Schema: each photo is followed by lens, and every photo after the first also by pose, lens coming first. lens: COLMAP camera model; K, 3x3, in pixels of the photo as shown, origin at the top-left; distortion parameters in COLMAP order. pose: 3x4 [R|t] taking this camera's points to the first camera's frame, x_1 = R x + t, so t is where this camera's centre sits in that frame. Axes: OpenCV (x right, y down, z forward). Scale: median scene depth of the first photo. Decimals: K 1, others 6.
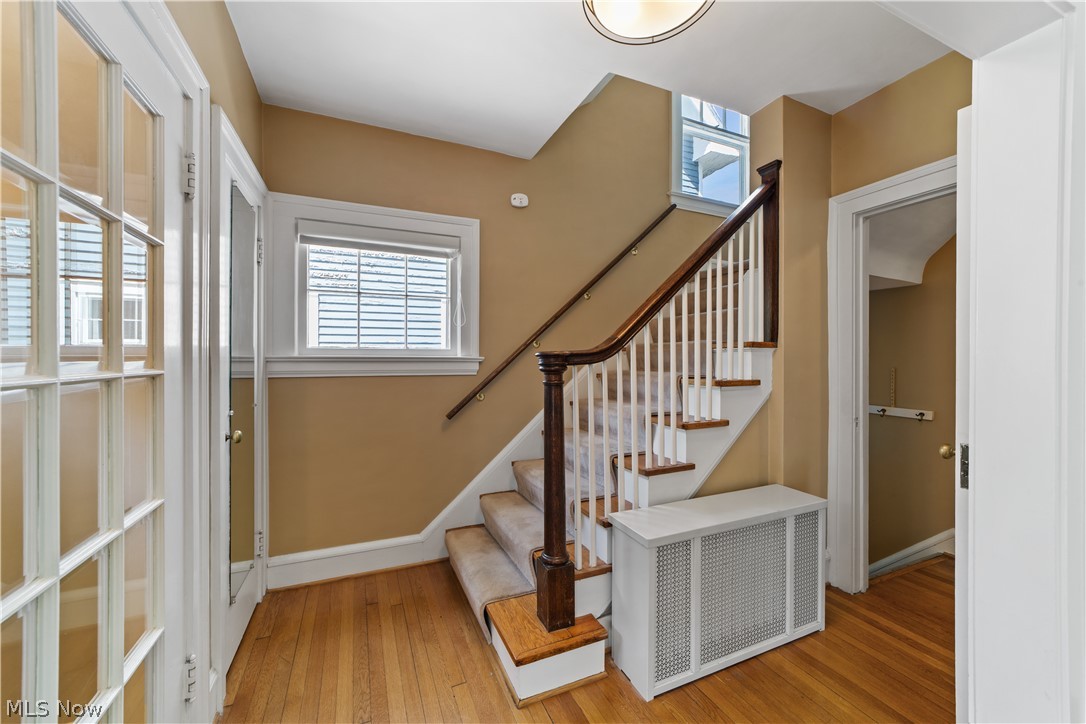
lens RADIAL K [[419.2, 0, 542.6], [0, 419.2, 357.9], [0, 0, 1]] dist [-0.007107, 0.001146]
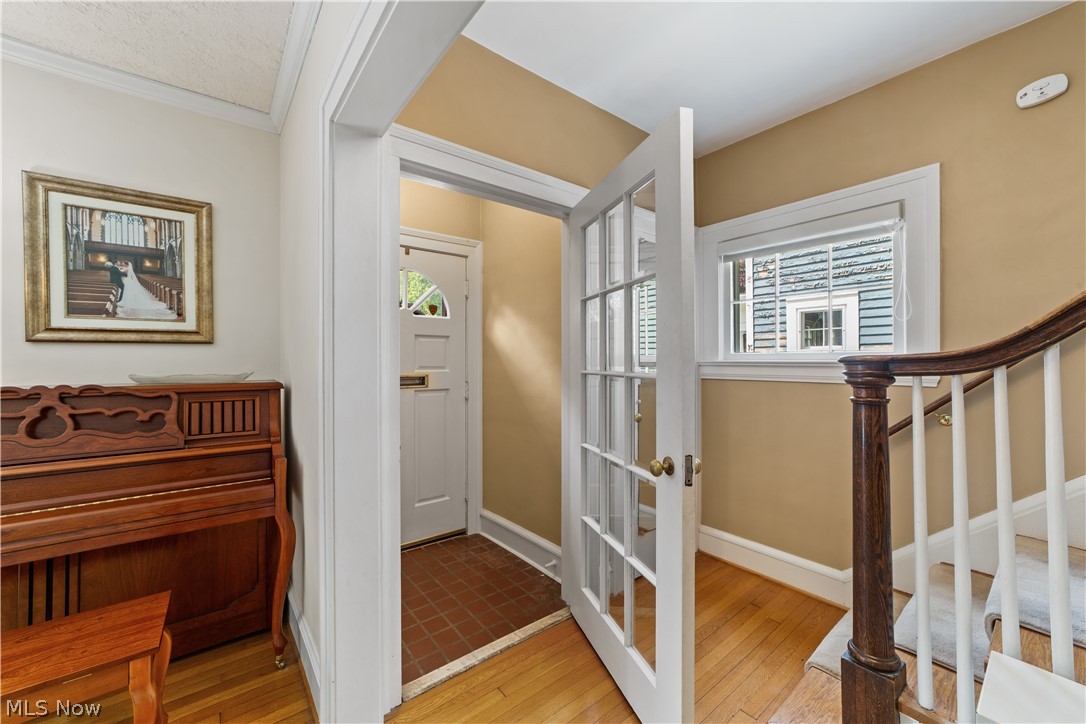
lens RADIAL K [[419.2, 0, 540.5], [0, 419.2, 361.0], [0, 0, 1]] dist [-0.007107, 0.001146]
pose [[0.247554, -0.001885, -0.968872, 0.420859], [0.004395, 0.999990, -0.000823, -0.005787], [0.968864, -0.004055, 0.247560, 0.231265]]
